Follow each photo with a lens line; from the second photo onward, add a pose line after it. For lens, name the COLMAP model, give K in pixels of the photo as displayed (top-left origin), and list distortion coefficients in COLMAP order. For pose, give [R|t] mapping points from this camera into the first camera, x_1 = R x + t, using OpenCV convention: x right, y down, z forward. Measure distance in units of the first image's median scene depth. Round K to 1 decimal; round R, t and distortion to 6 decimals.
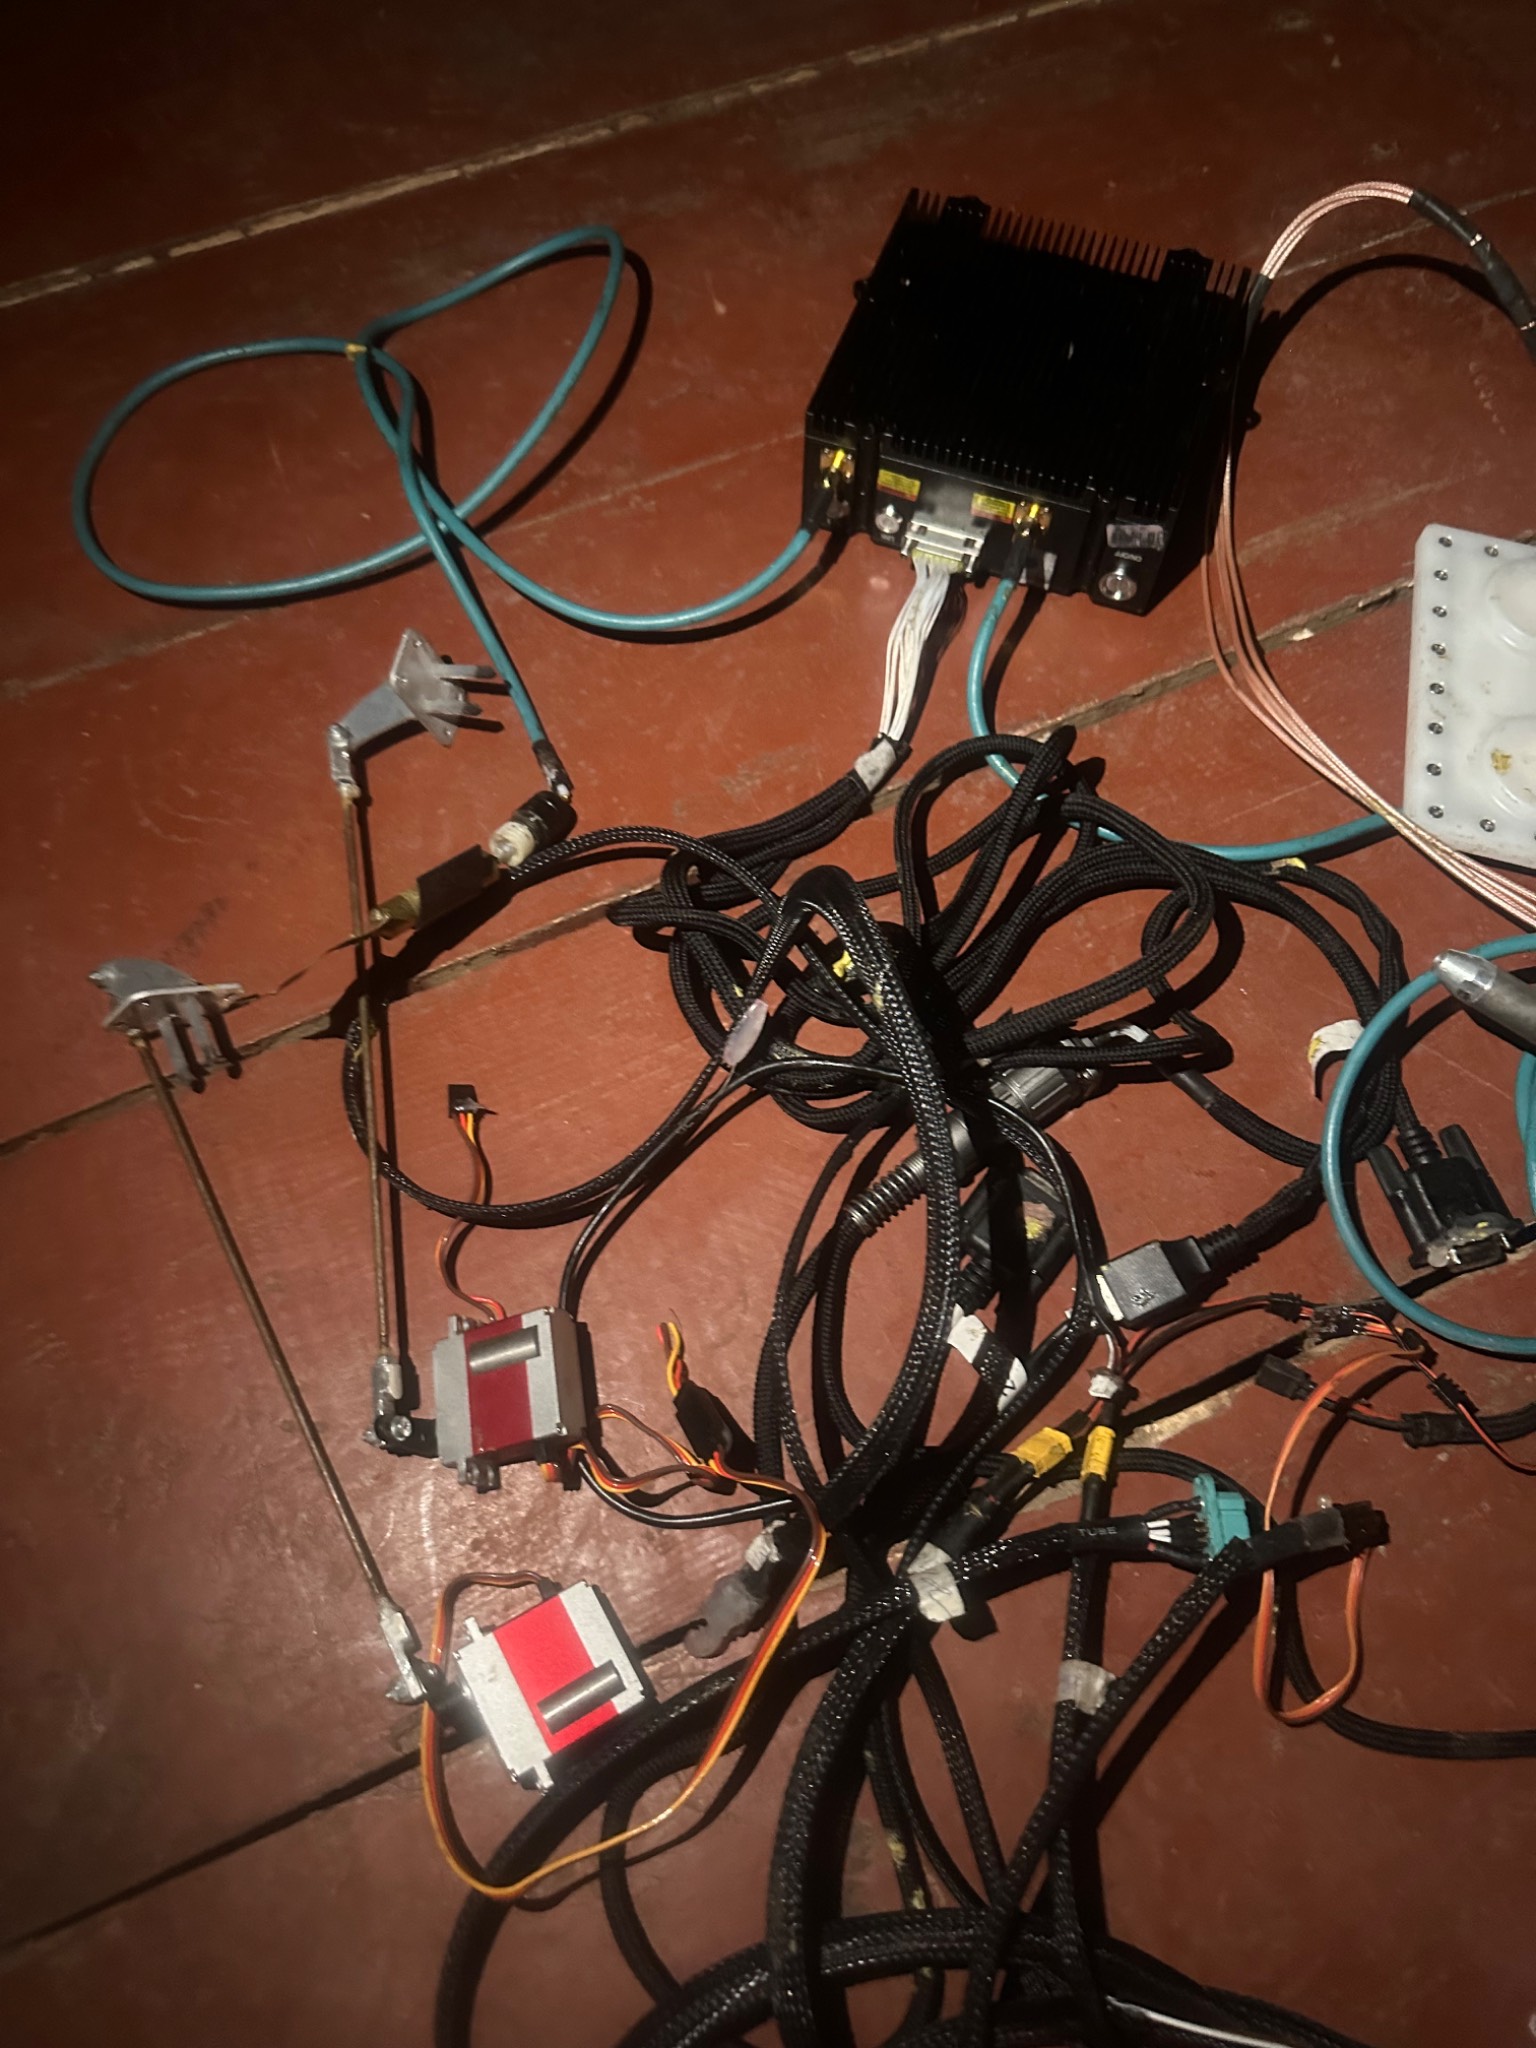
lens RADIAL K [[1408.5, 0, 768.0], [0, 1408.5, 1024.0], [0, 0, 1]] dist [-0.030499, -0.003438]
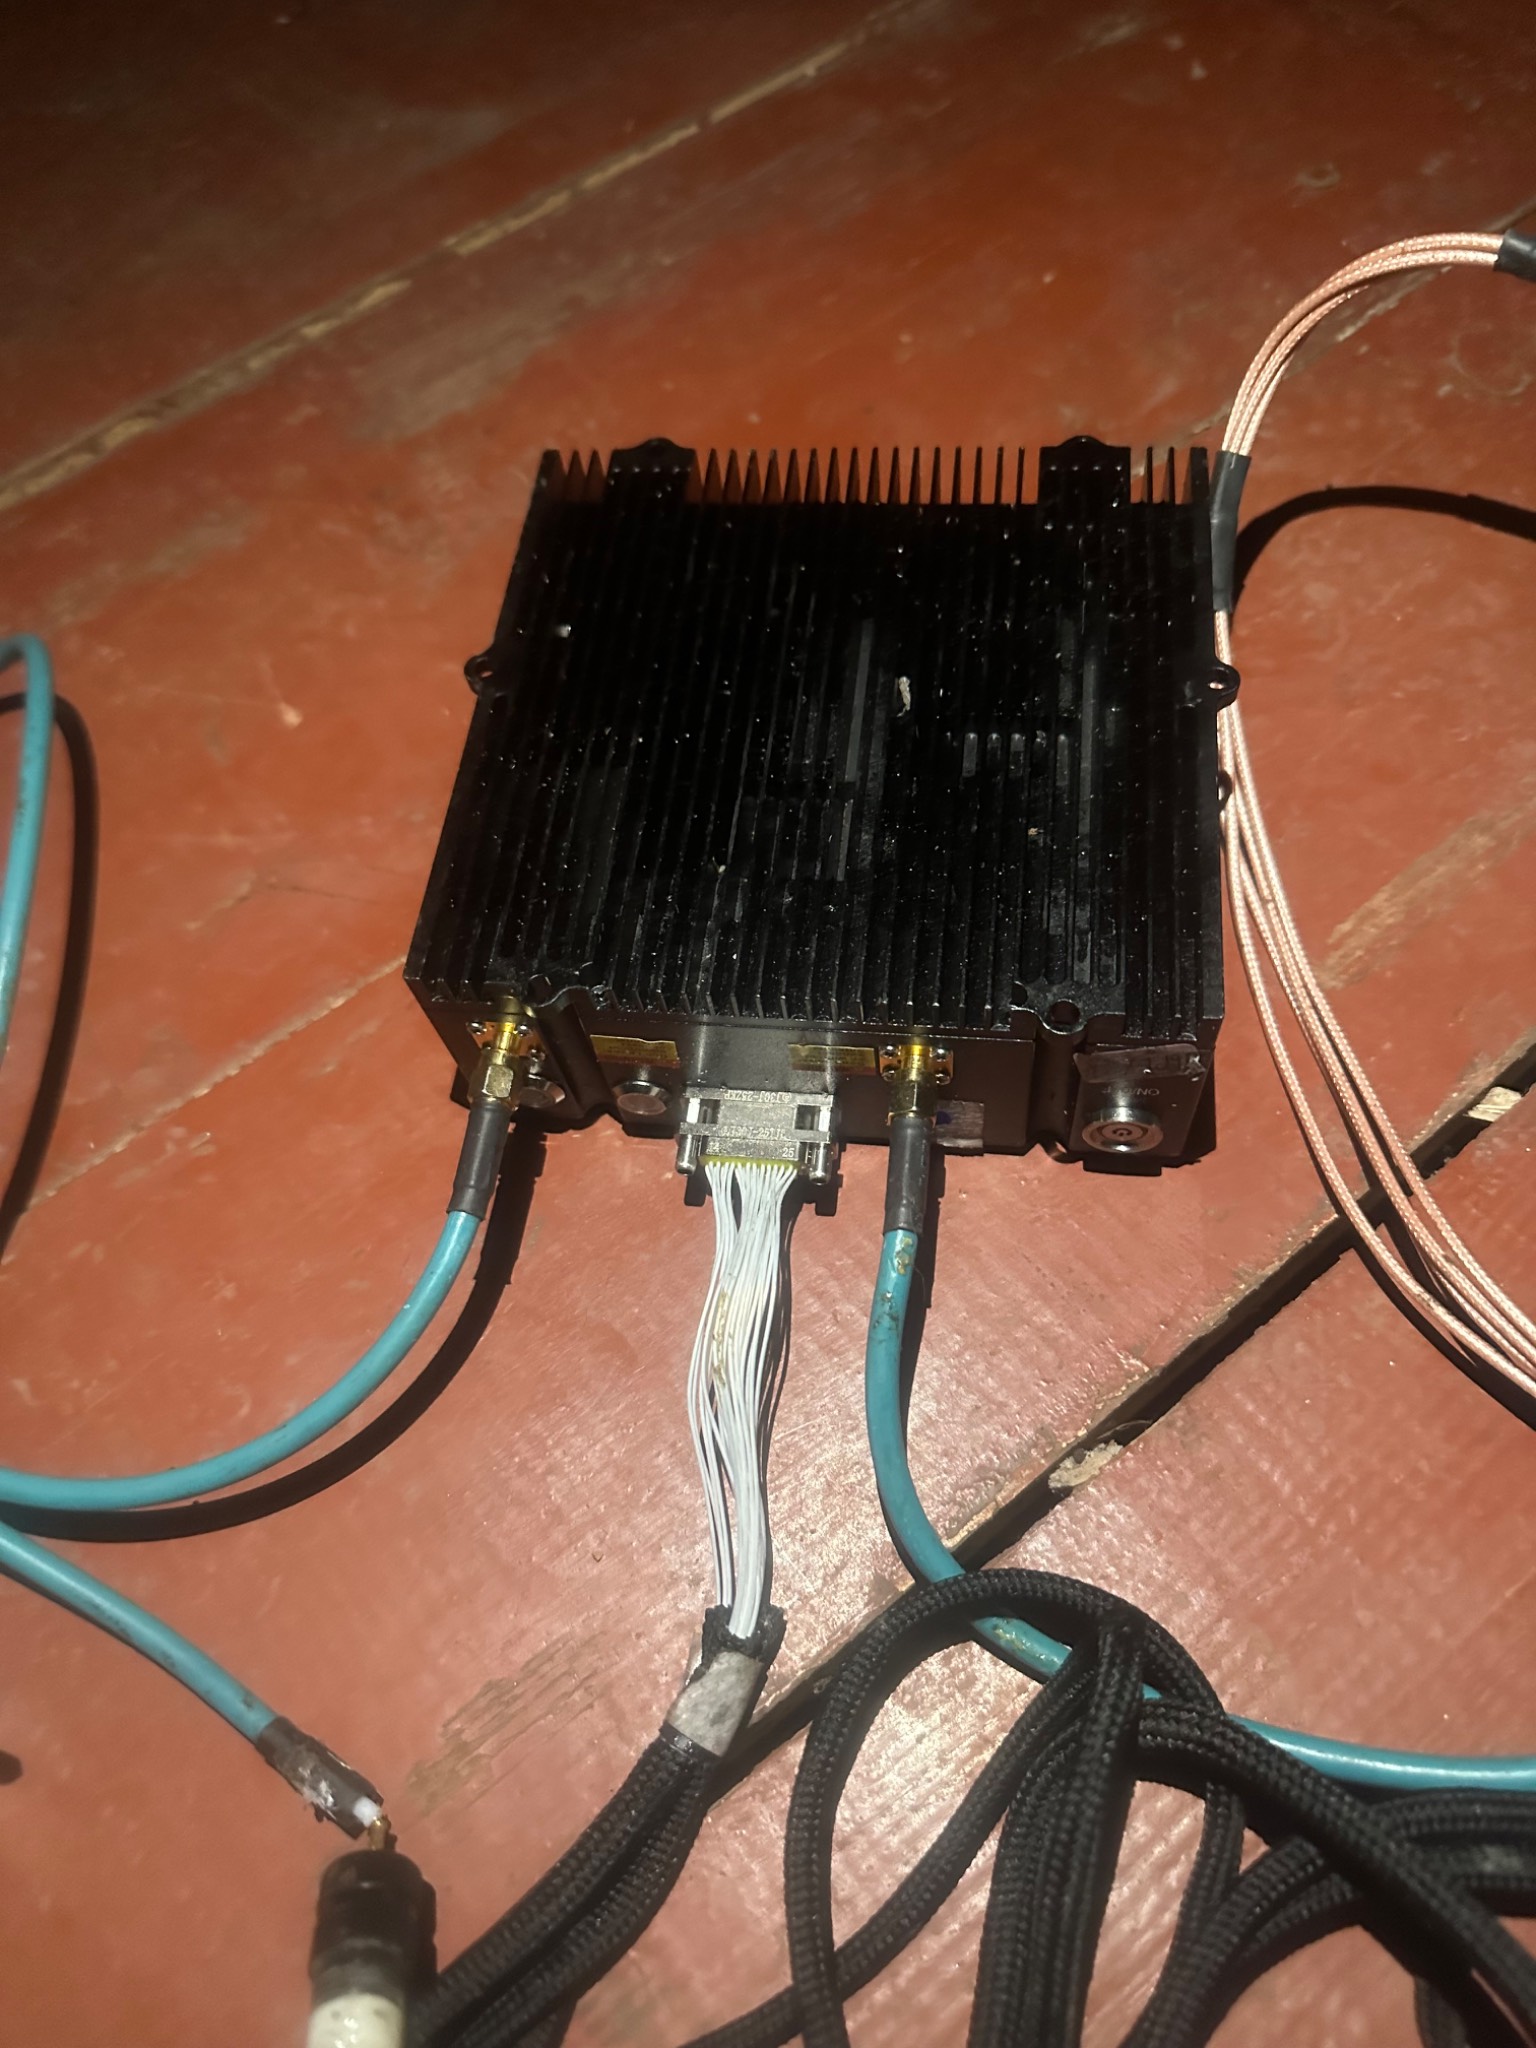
lens RADIAL K [[1444.3, 0, 768.0], [0, 1444.3, 1024.0], [0, 0, 1]] dist [-0.045778, 0.001981]
pose [[0.969373, -0.245241, 0.013133, 0.122111], [0.245370, 0.964832, -0.094300, -0.305536], [0.010455, 0.094635, 0.995457, 0.459488]]
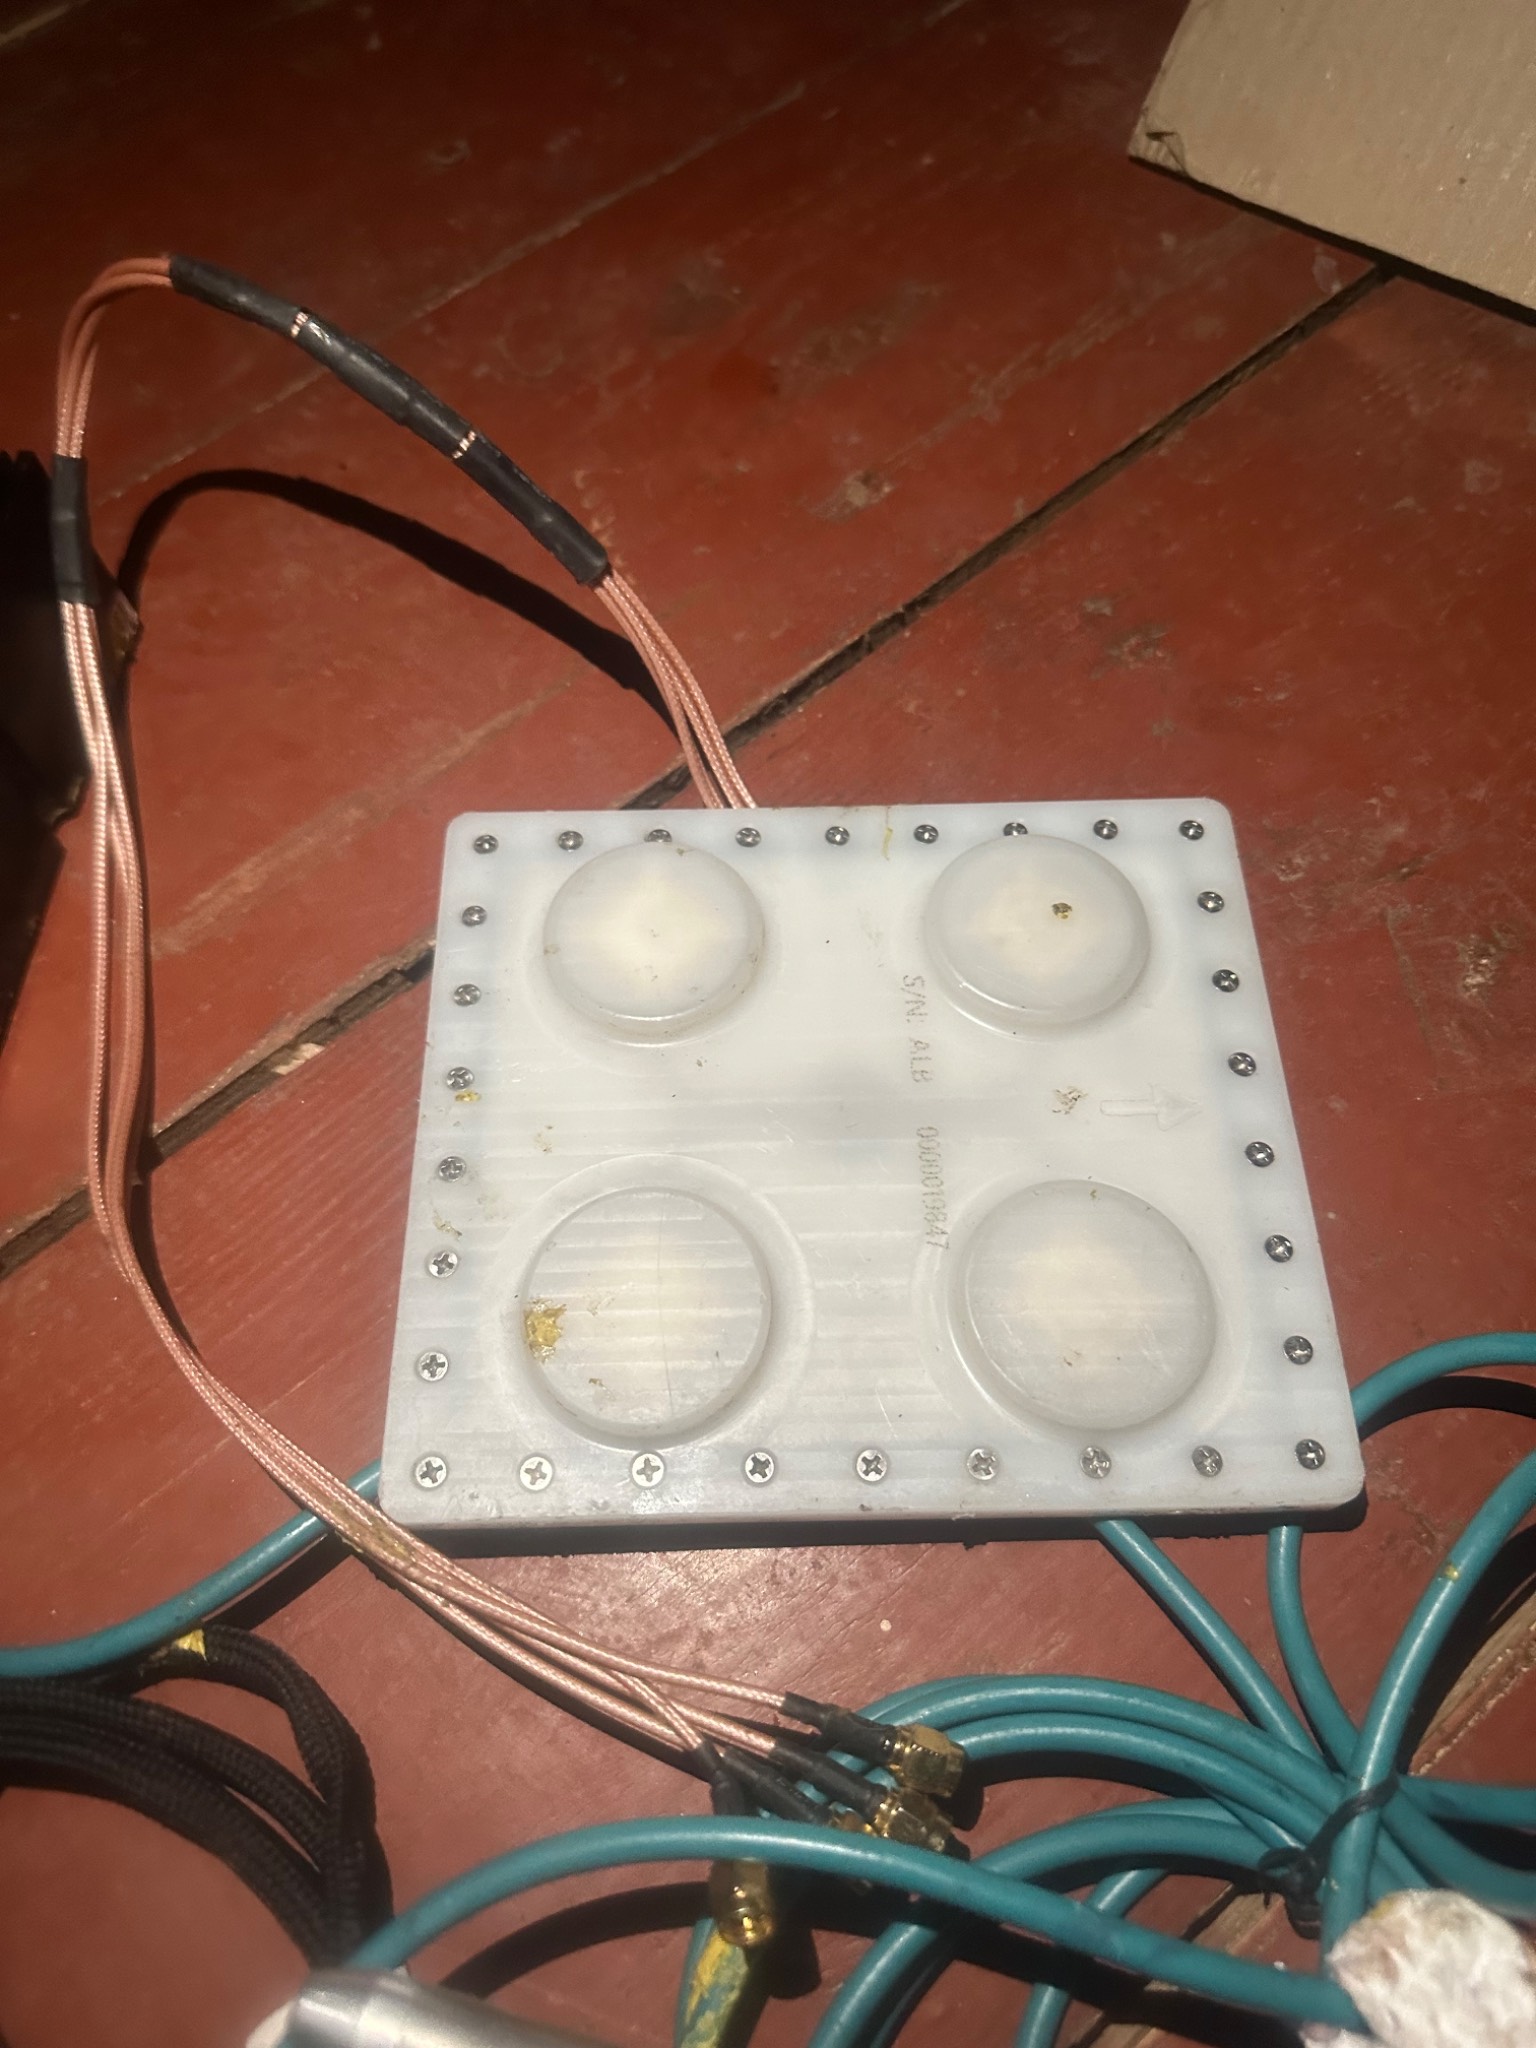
lens RADIAL K [[1480.6, 0, 744.9], [0, 1480.6, 1026.6], [0, 0, 1]] dist [0.002883, -0.094340]
pose [[0.965507, -0.250977, 0.069328, 0.488838], [0.253727, 0.966675, -0.034076, -0.214957], [-0.058466, 0.050491, 0.997012, 0.390474]]
